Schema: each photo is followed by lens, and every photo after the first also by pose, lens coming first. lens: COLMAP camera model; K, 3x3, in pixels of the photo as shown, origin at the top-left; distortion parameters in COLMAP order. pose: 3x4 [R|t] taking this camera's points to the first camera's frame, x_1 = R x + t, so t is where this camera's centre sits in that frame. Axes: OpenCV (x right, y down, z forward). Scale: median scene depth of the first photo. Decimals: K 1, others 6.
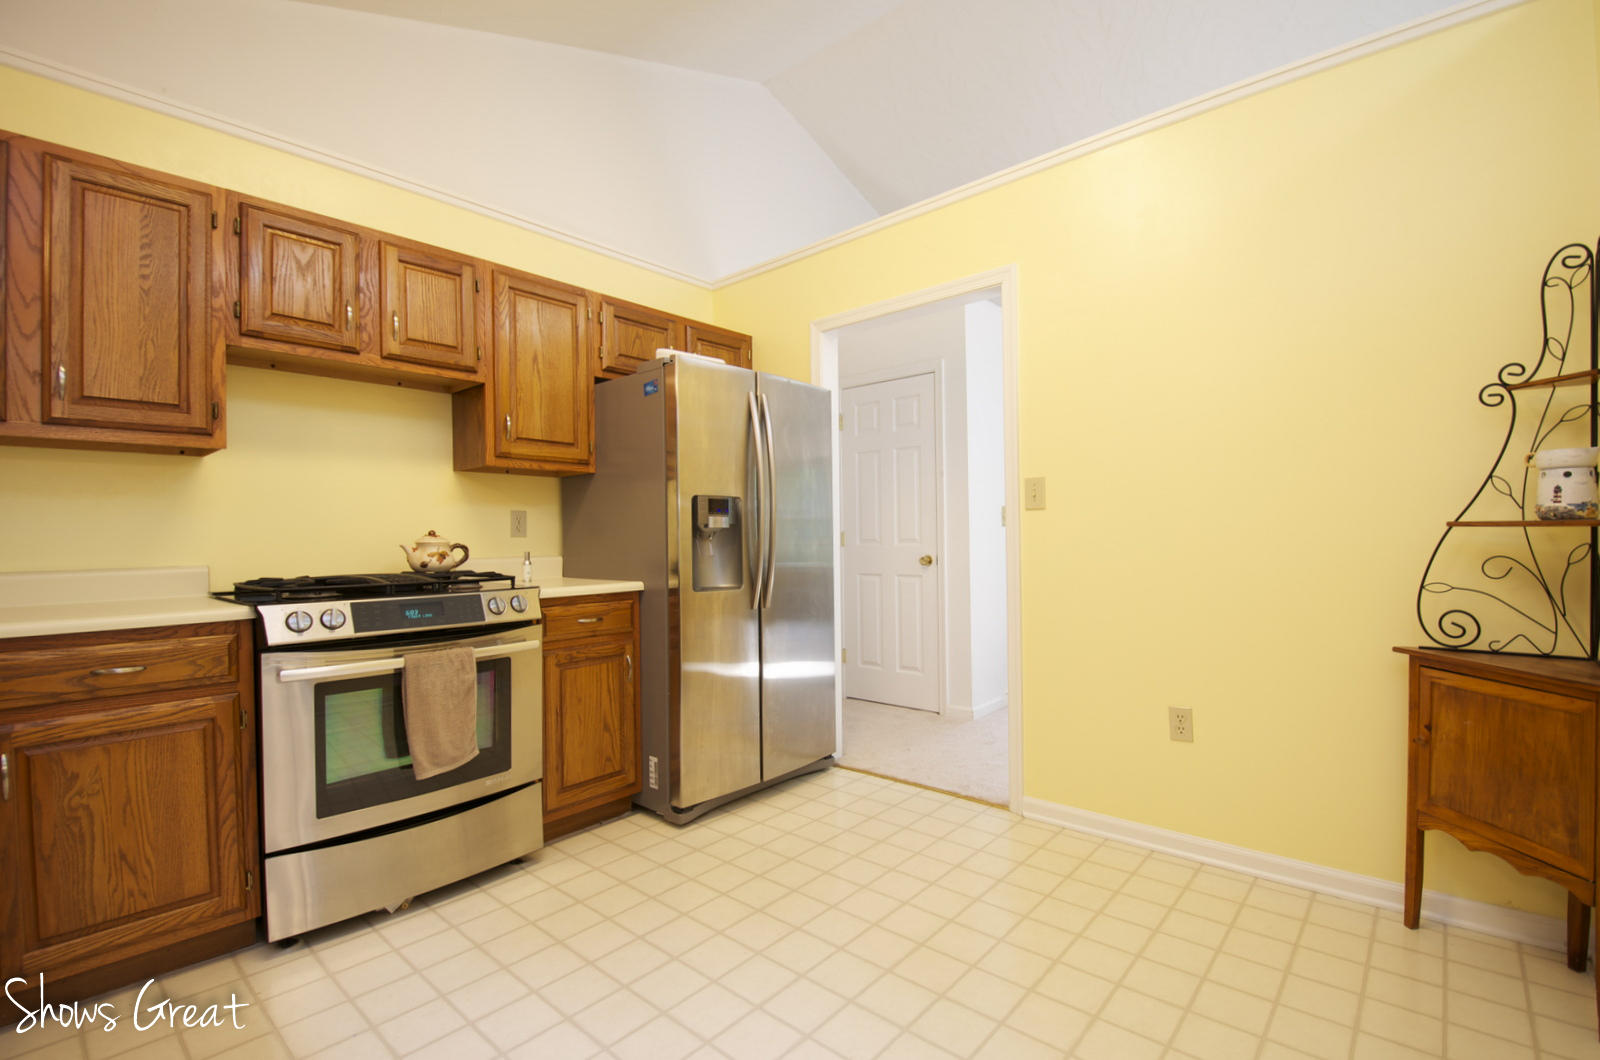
lens RADIAL K [[719.5, 0, 822.9], [0, 719.5, 540.0], [0, 0, 1]] dist [0.013132, -0.020558]
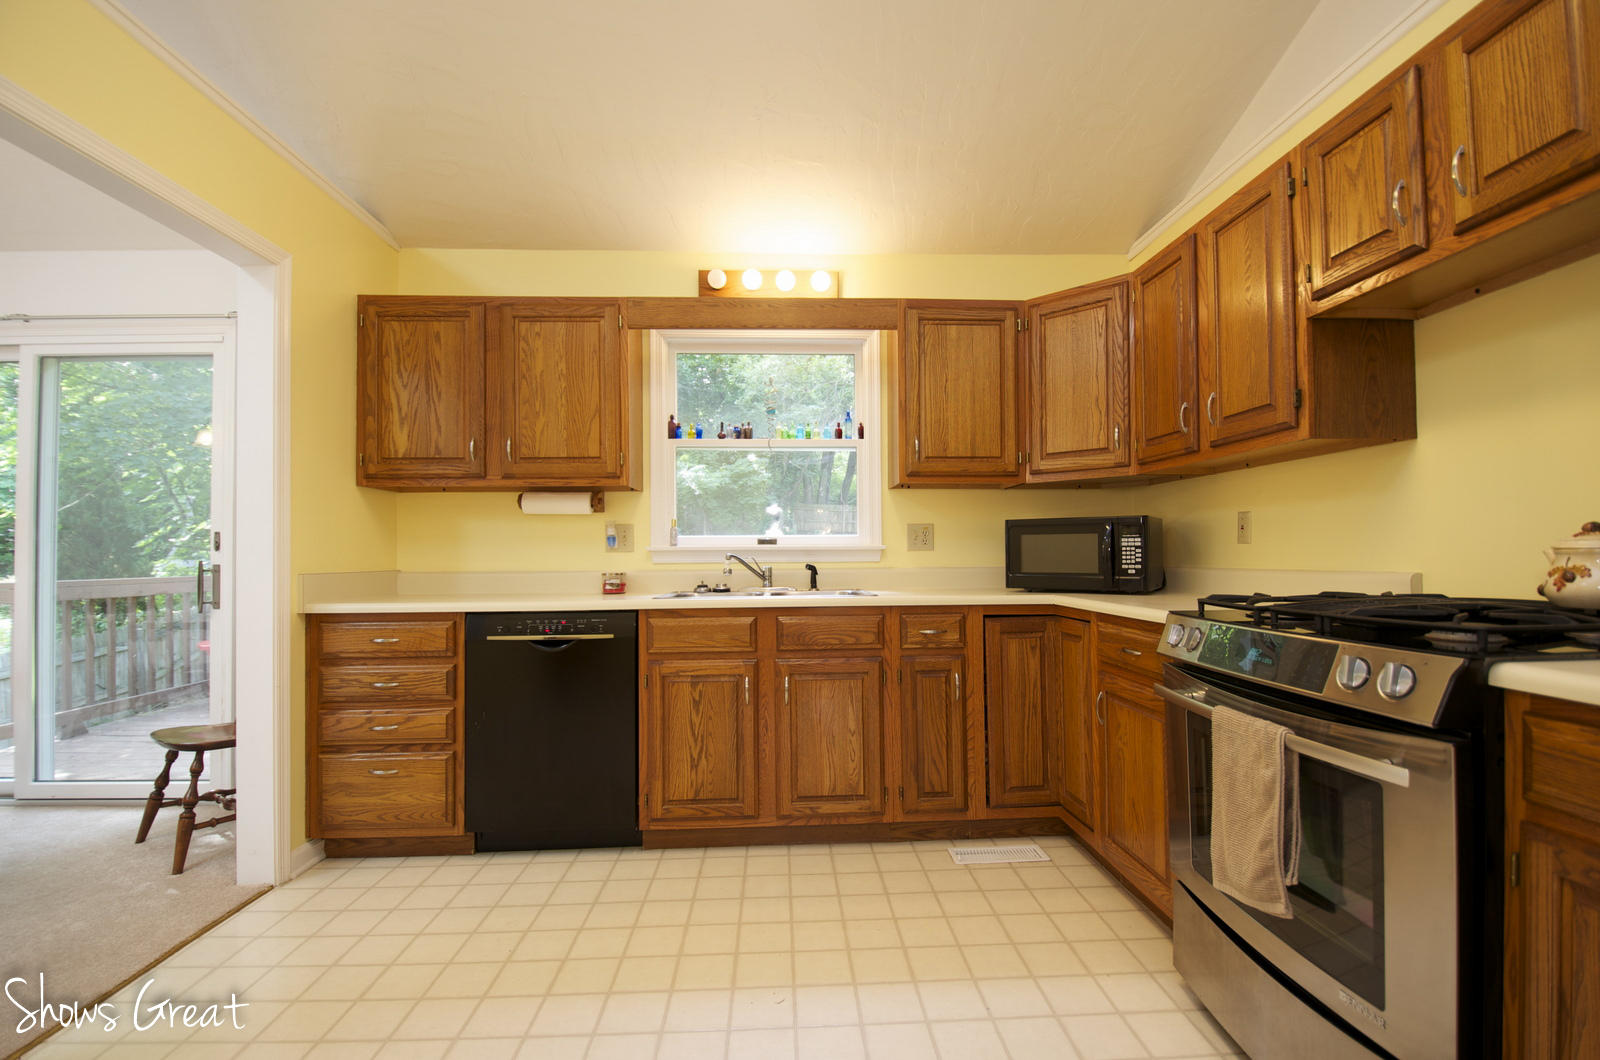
lens RADIAL K [[705.0, 0, 812.8], [0, 705.0, 540.3], [0, 0, 1]] dist [0.016388, -0.024080]
pose [[-0.731502, 0.006817, -0.681805, 0.162326], [0.014888, 0.999871, -0.005976, -0.006093], [0.681677, -0.014522, -0.731509, 1.026849]]
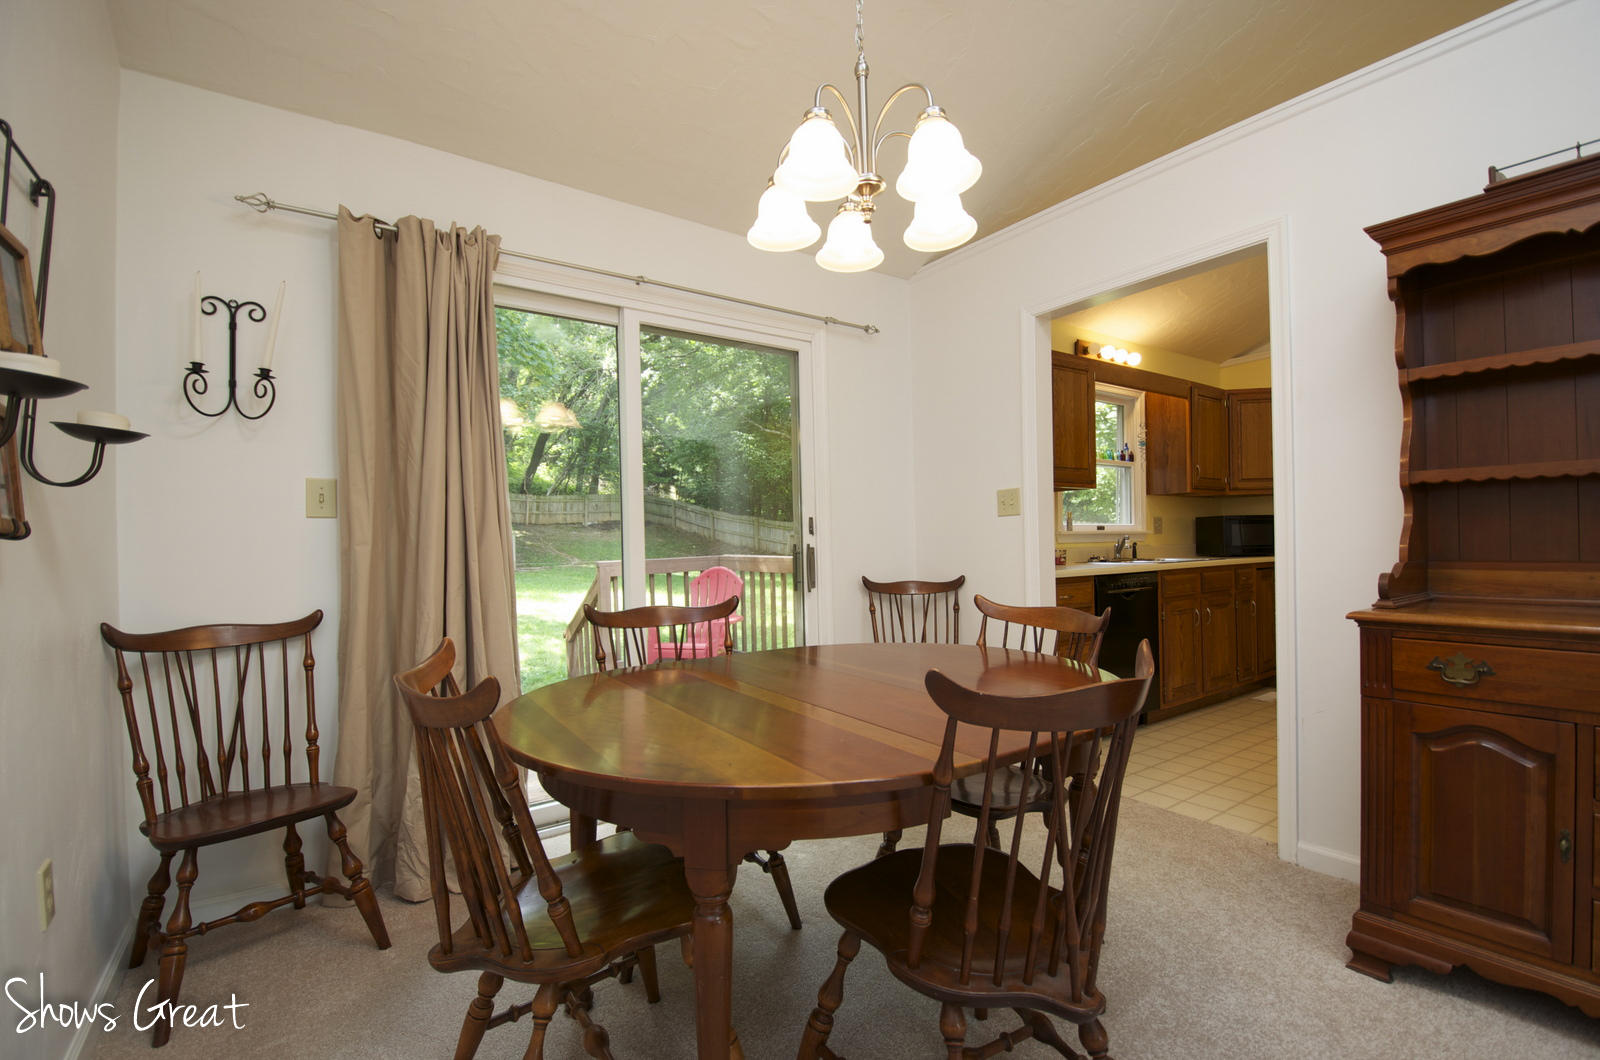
lens RADIAL K [[705.0, 0, 812.8], [0, 705.0, 540.3], [0, 0, 1]] dist [0.016388, -0.024080]
pose [[-0.233798, 0.018152, -0.972116, 1.405325], [0.016907, 0.999750, 0.014601, -0.020391], [0.972138, -0.013022, -0.234046, -0.285471]]
